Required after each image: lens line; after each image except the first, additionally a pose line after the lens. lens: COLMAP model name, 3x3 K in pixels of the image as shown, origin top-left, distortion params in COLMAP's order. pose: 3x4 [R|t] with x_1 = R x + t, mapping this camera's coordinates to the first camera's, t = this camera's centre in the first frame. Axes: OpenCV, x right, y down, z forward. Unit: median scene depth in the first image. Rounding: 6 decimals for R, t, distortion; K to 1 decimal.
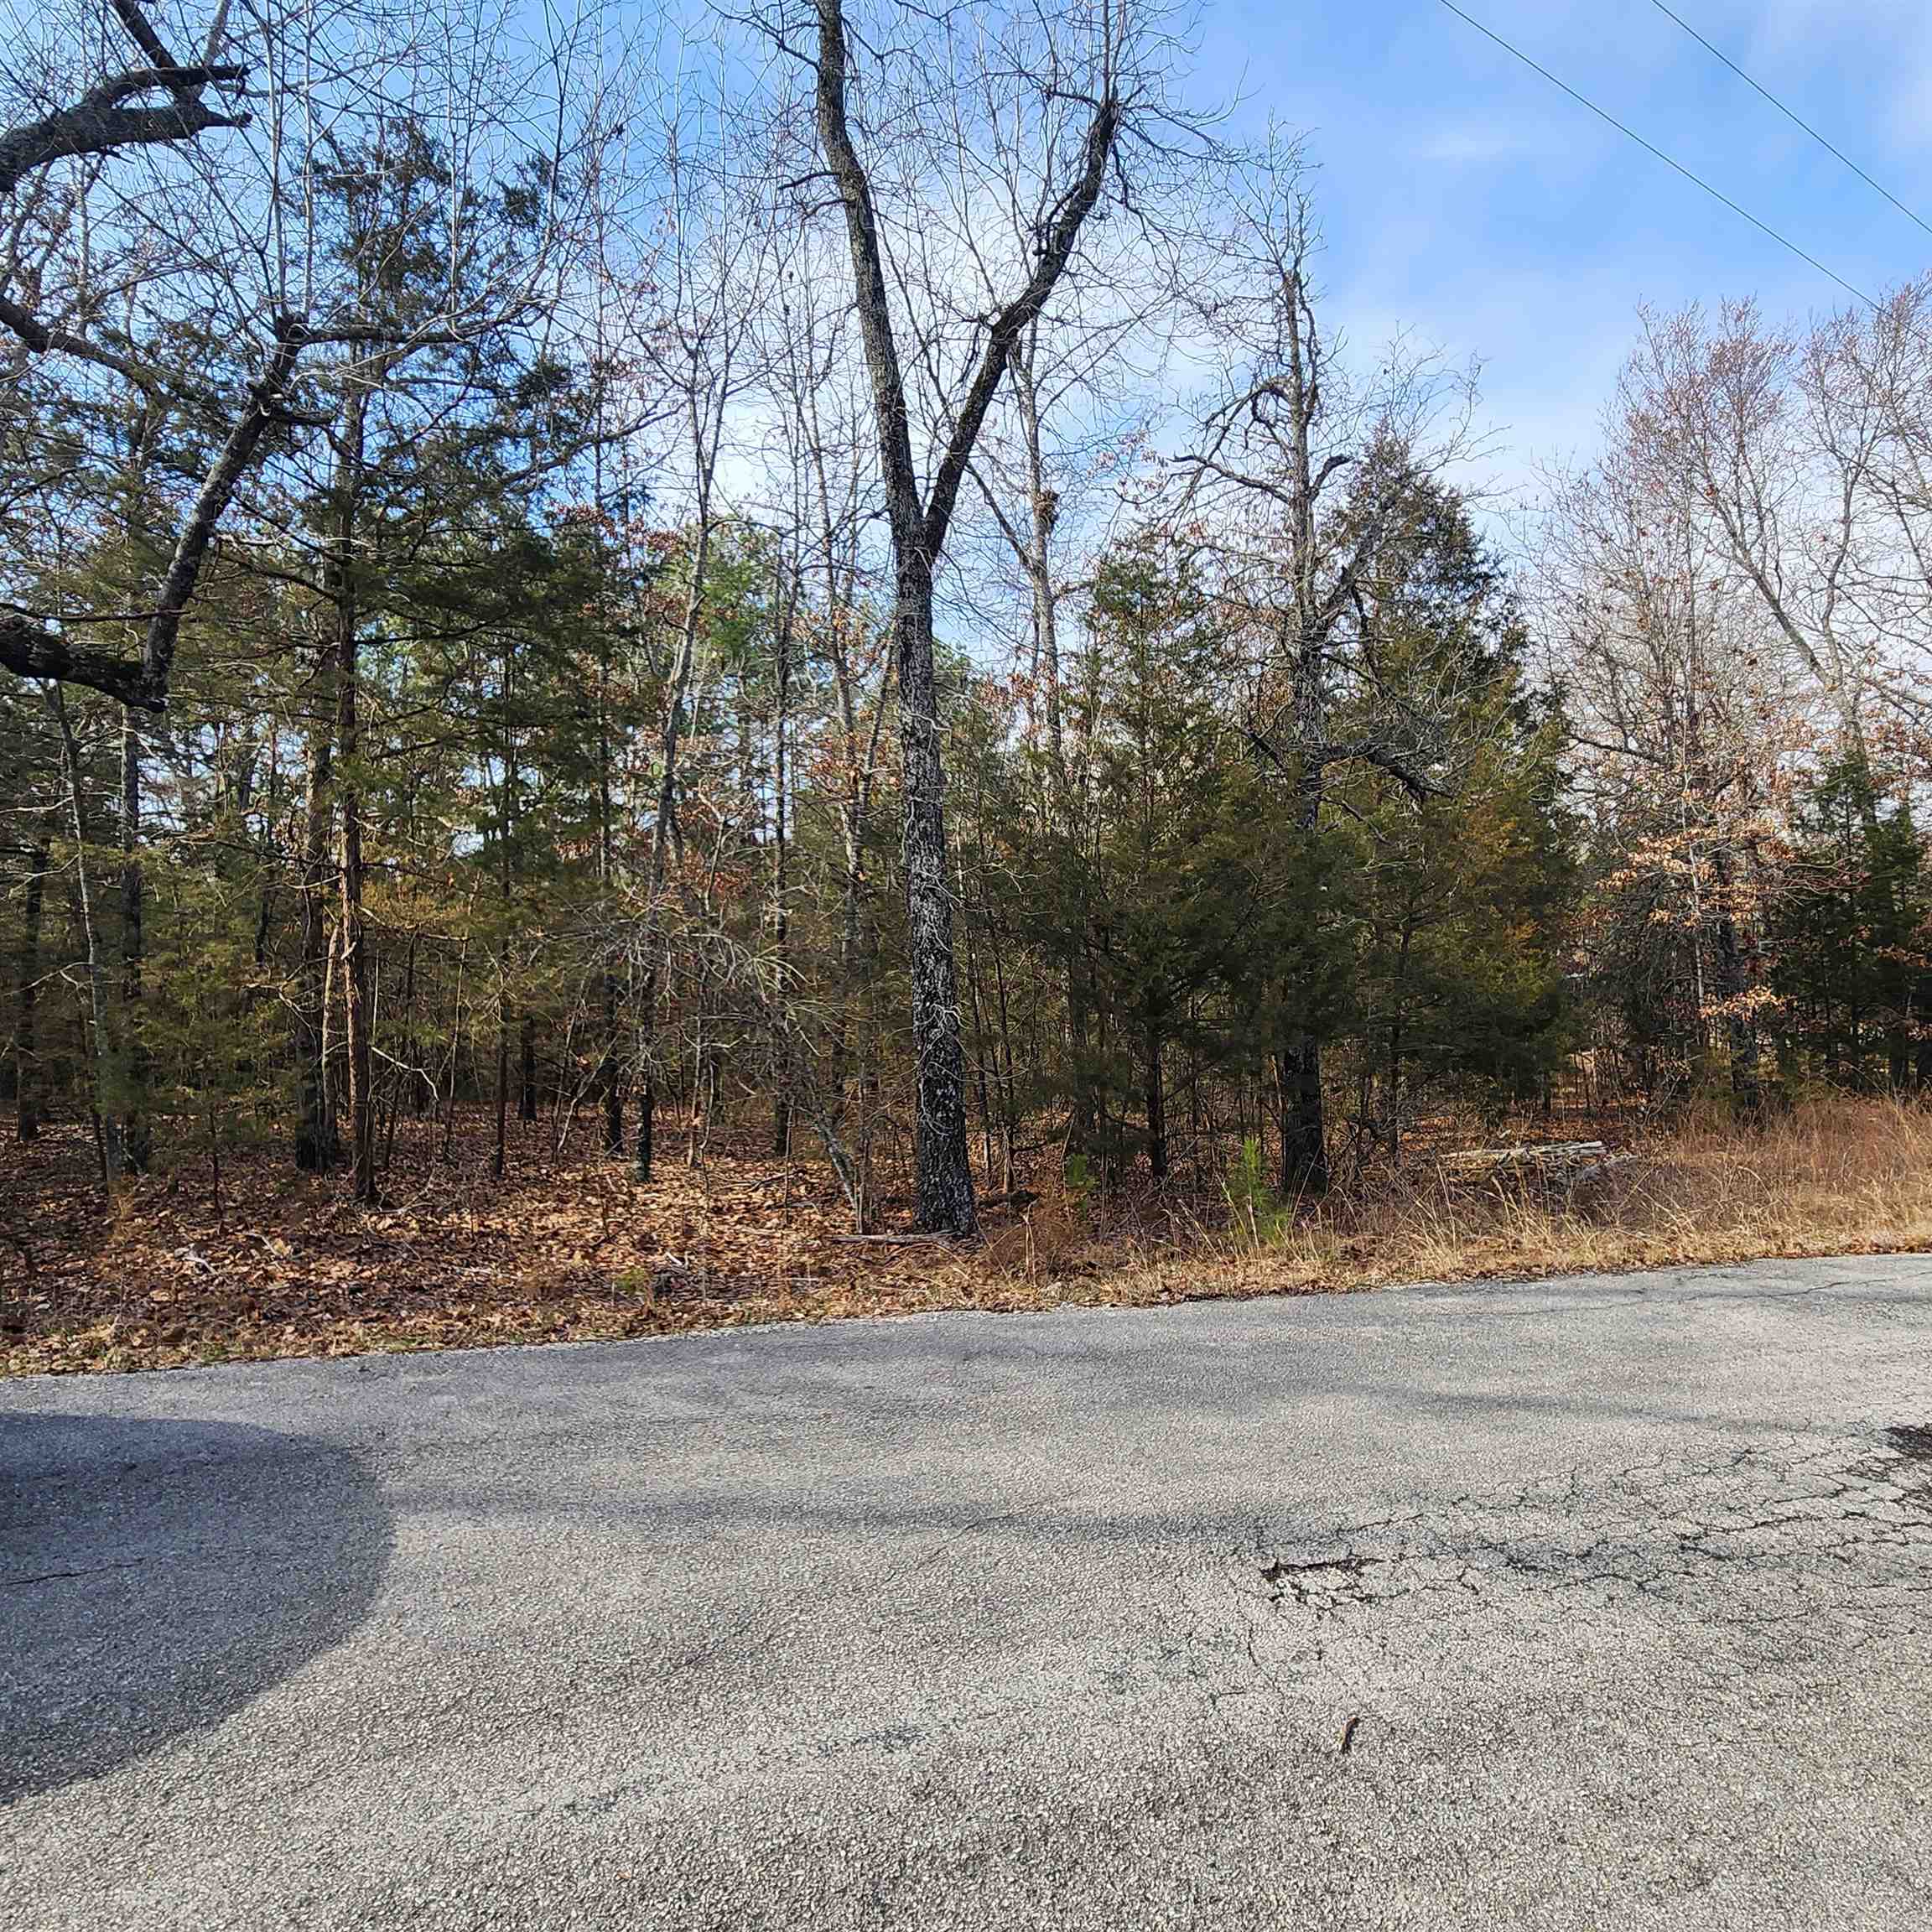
lens RADIAL K [[1177.5, 0, 943.3], [0, 1177.5, 968.9], [0, 0, 1]] dist [-0.000056, -0.000725]
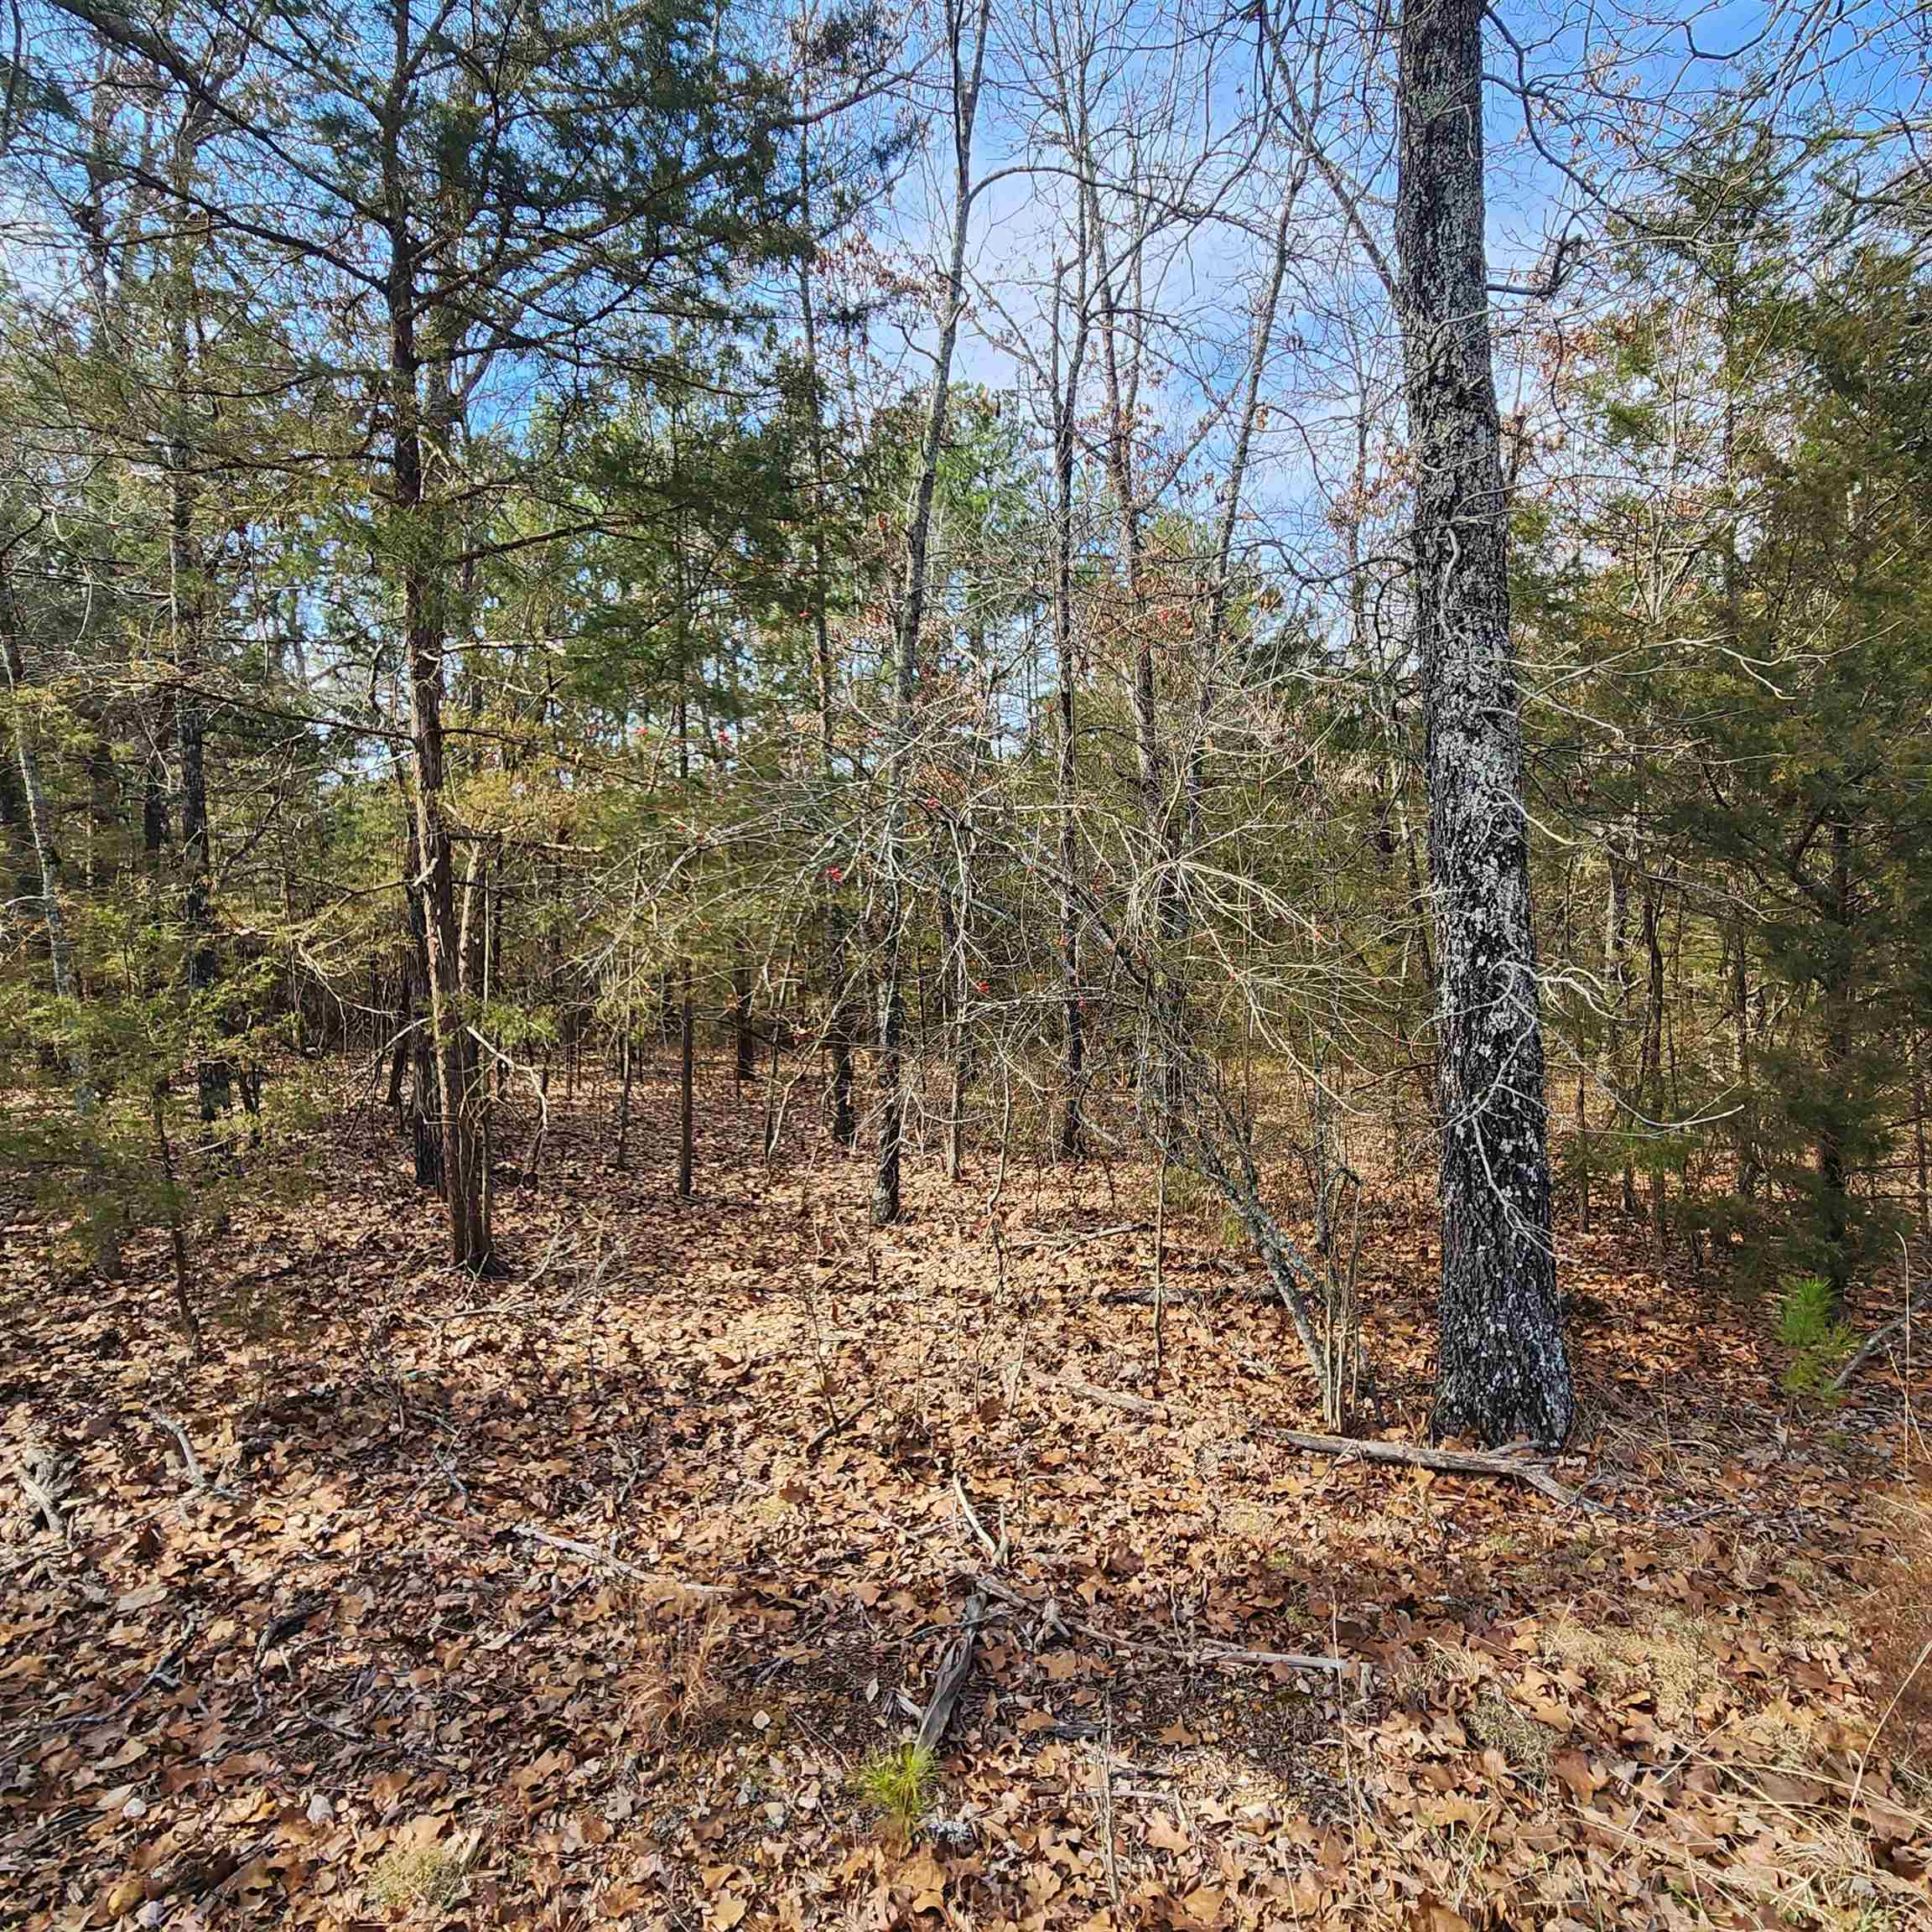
lens RADIAL K [[1174.6, 0, 964.3], [0, 1174.6, 966.1], [0, 0, 1]] dist [0.008884, -0.005043]
pose [[0.985678, -0.003572, -0.168601, -0.137738], [0.014240, 0.997968, 0.062109, -0.000237], [0.168037, -0.063620, 0.983726, 0.497438]]
